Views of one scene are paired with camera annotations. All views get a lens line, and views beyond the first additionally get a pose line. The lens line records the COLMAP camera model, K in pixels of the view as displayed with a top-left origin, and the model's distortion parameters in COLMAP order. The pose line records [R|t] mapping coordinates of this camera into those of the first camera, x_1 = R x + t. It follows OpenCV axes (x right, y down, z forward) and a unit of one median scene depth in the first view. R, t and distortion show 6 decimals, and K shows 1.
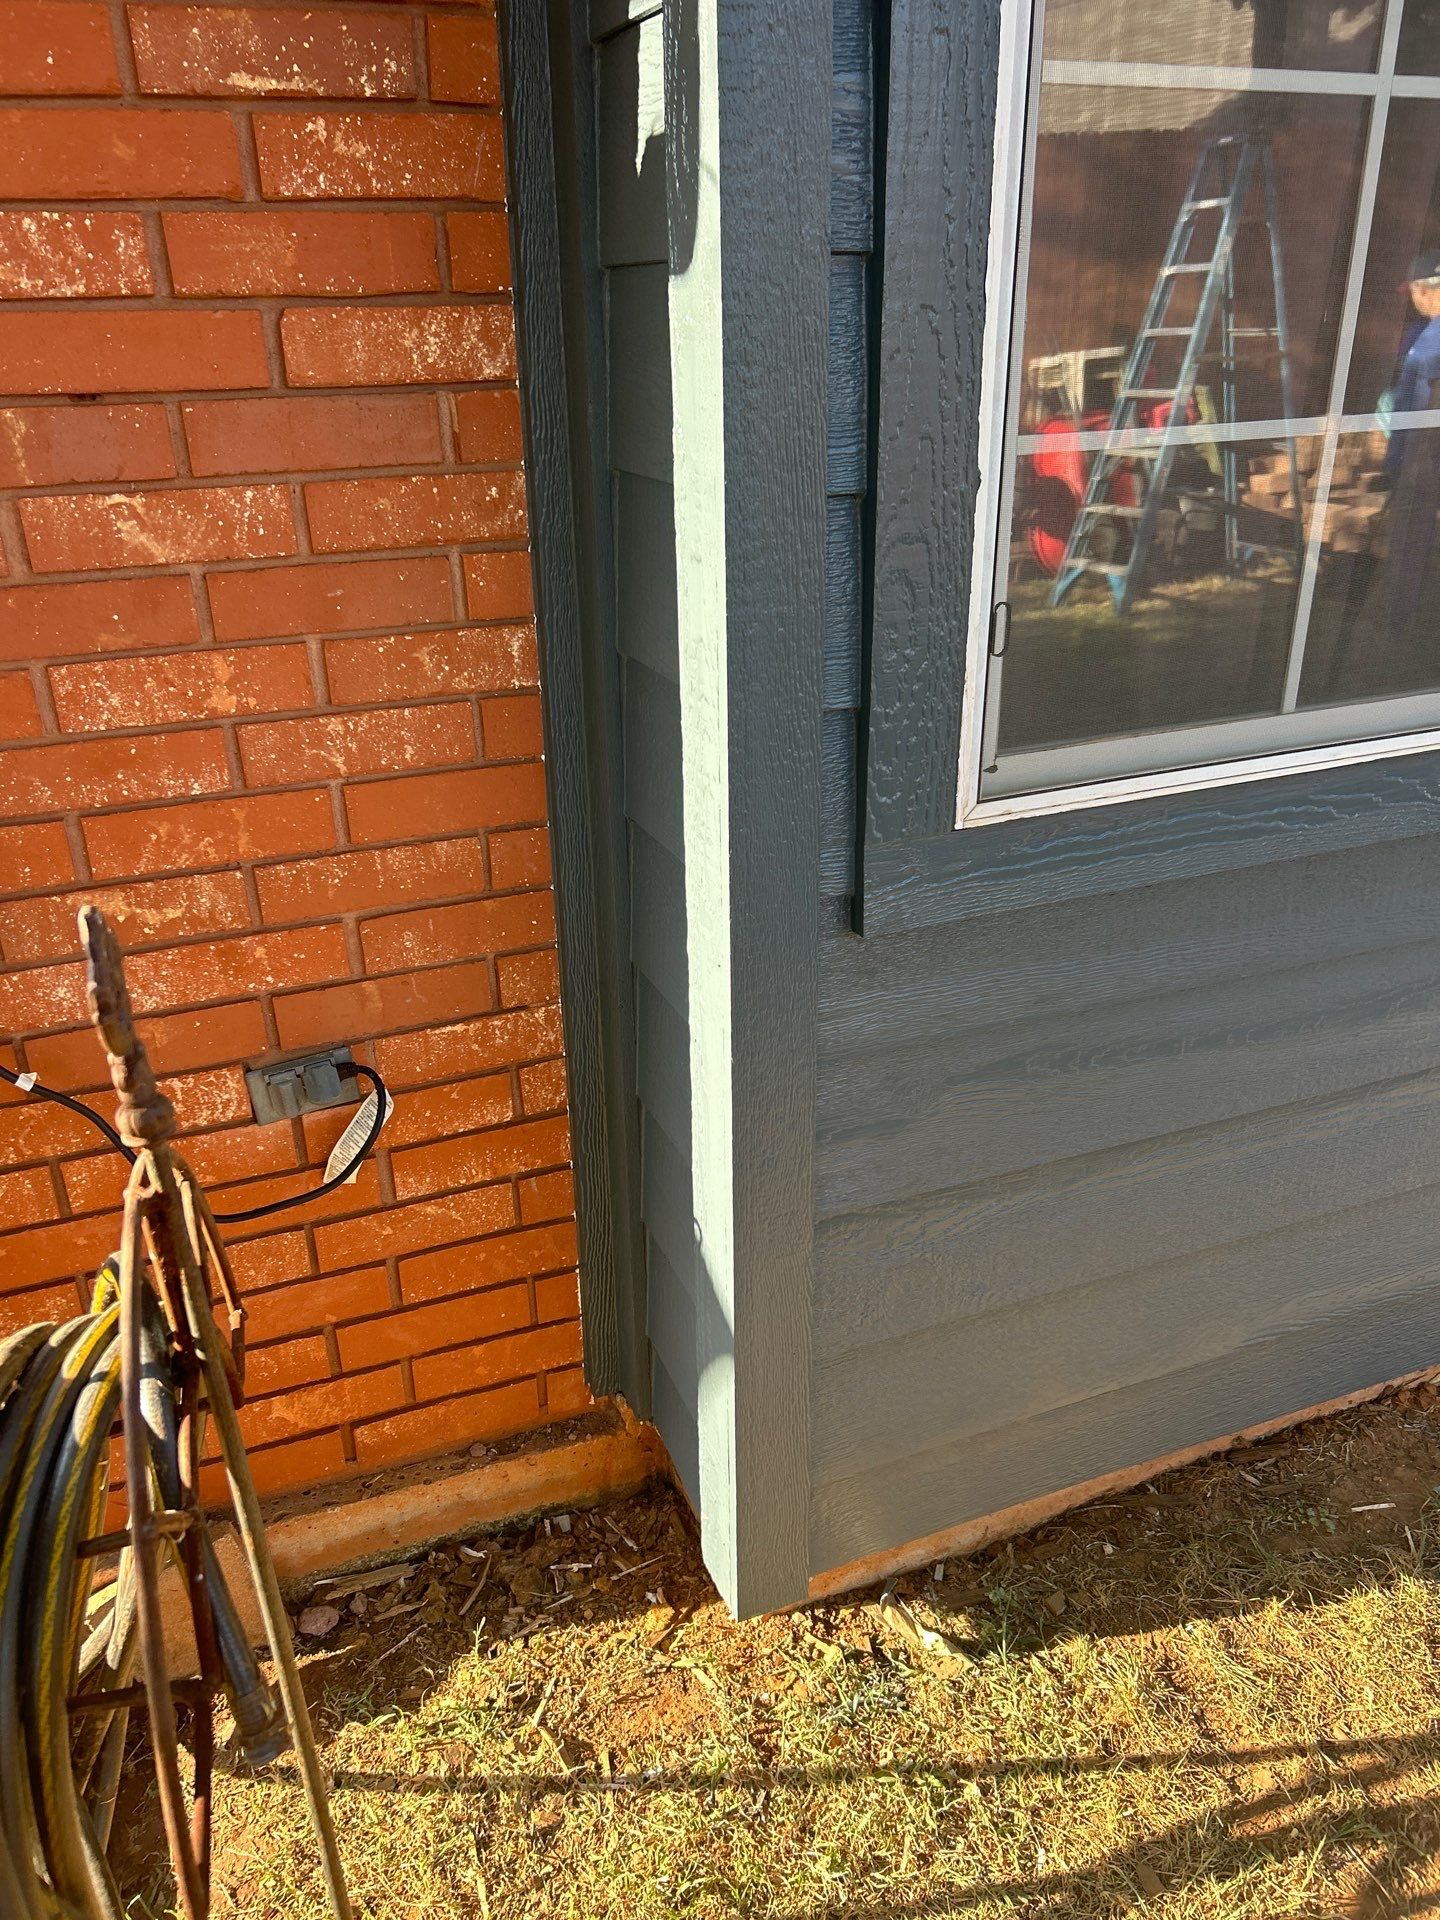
lens RADIAL K [[1544.3, 0, 720.0], [0, 1544.3, 960.0], [0, 0, 1]] dist [0.039964, -0.062150]
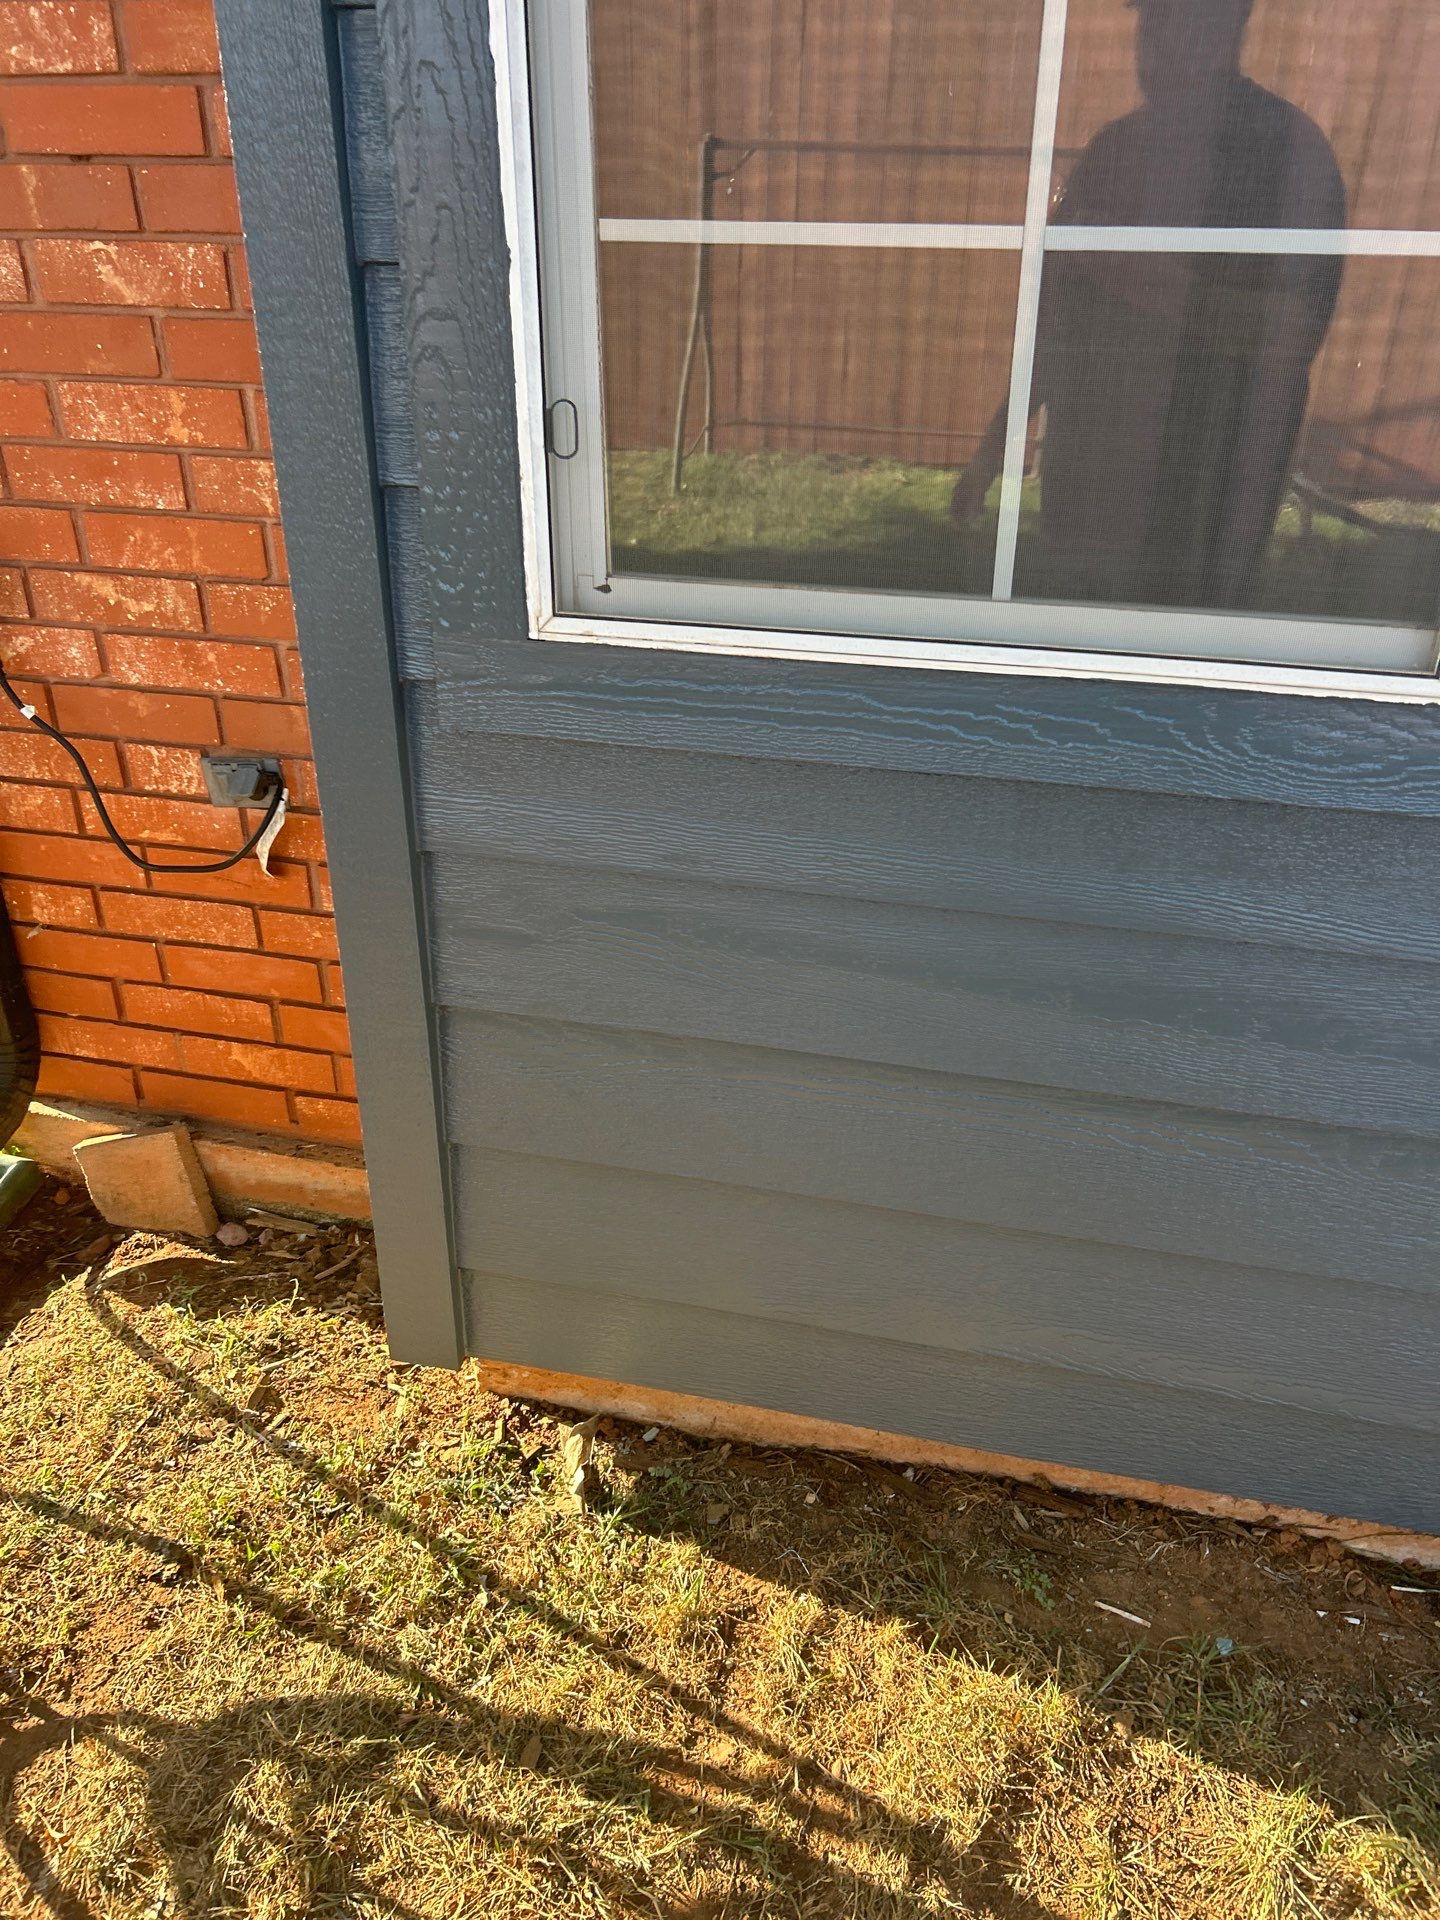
lens RADIAL K [[1544.3, 0, 720.0], [0, 1544.3, 960.0], [0, 0, 1]] dist [0.039964, -0.062150]
pose [[0.800709, 0.293549, -0.522201, 0.730903], [-0.259267, 0.955654, 0.139666, -0.052304], [0.540042, 0.023557, 0.841308, 0.226597]]
